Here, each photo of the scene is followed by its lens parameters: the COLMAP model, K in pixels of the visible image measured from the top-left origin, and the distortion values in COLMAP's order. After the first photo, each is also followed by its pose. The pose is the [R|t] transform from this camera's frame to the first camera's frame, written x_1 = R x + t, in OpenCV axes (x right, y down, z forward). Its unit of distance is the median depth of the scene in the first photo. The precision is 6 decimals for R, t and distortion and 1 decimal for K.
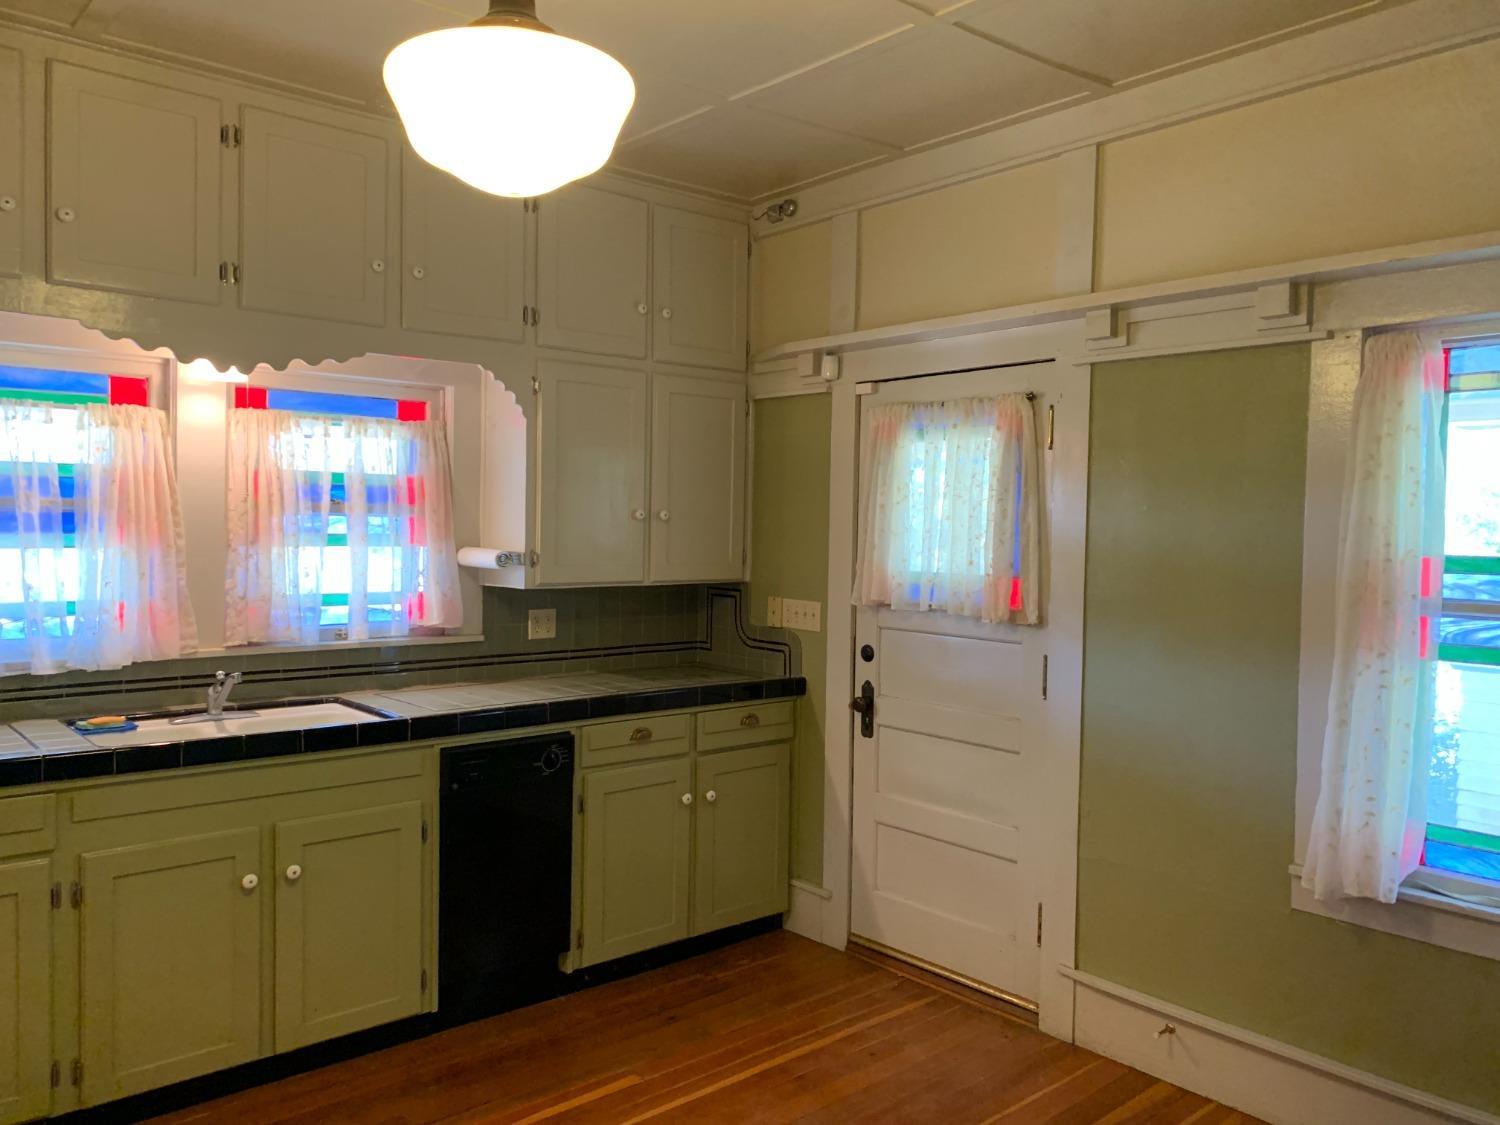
lens RADIAL K [[1144.5, 0, 755.8], [0, 1144.5, 549.1], [0, 0, 1]] dist [0.088668, -0.140426]
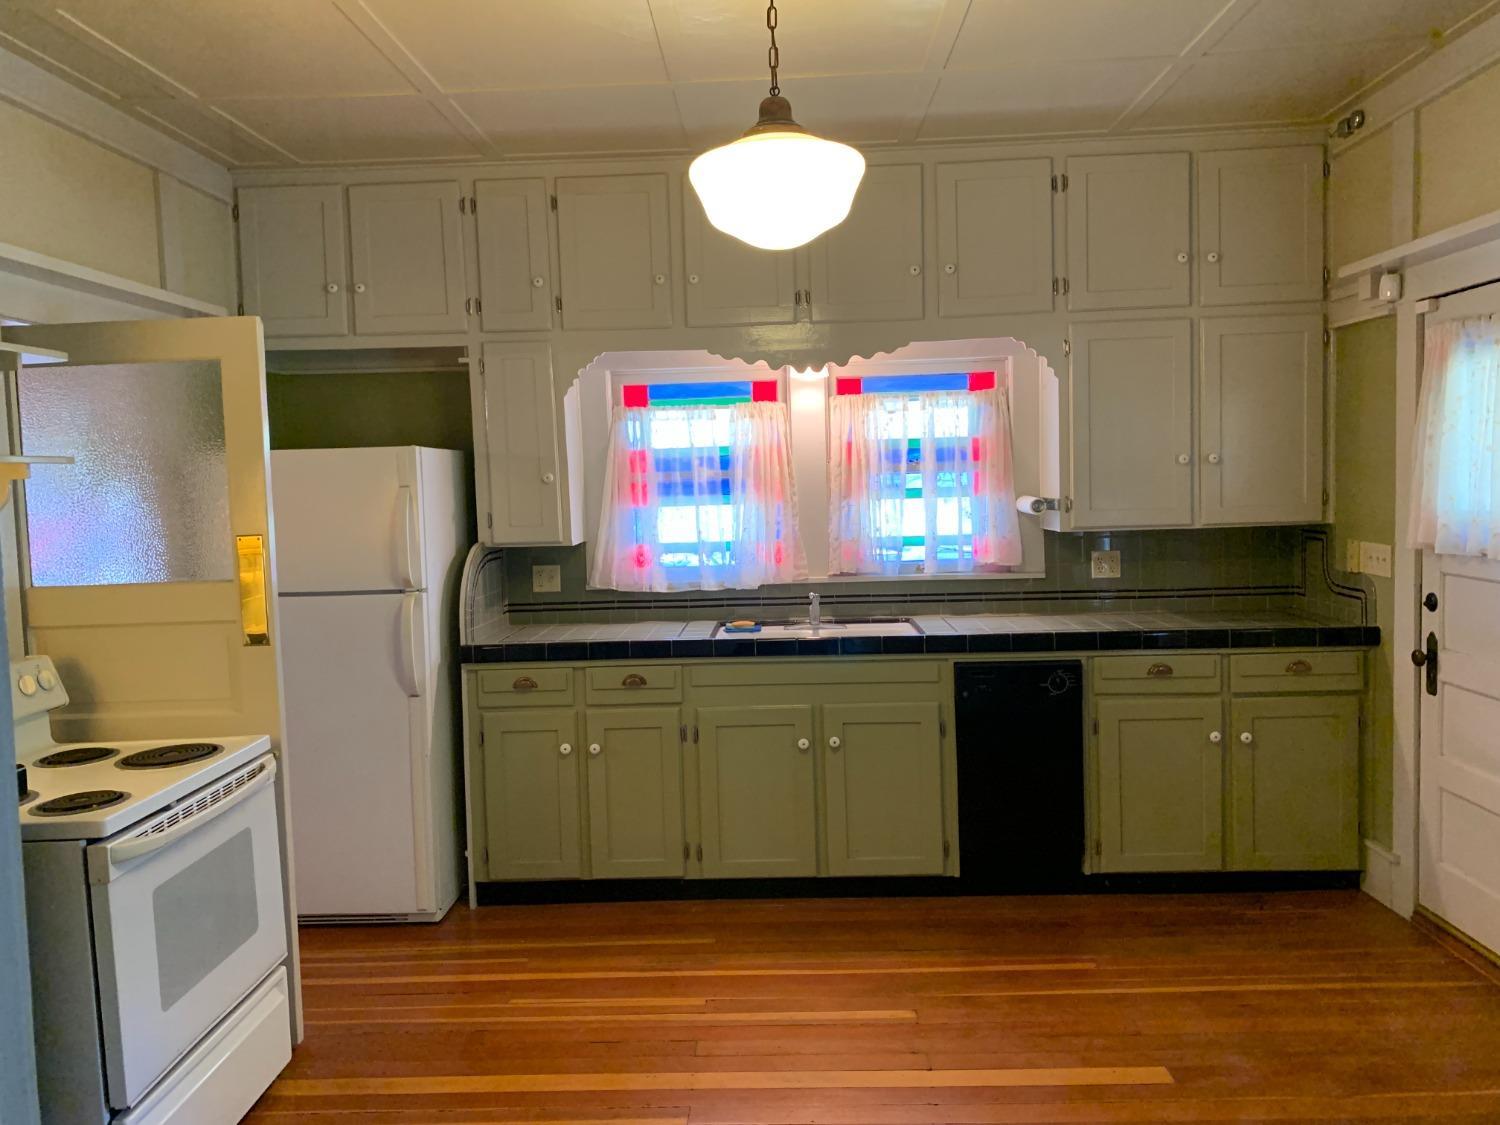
lens RADIAL K [[1144.5, 0, 755.8], [0, 1144.5, 549.1], [0, 0, 1]] dist [0.088668, -0.140426]
pose [[0.736600, 0.005602, -0.676306, 0.340128], [0.025555, 0.999021, 0.036109, 0.003149], [0.675846, -0.043880, 0.735736, -0.026835]]
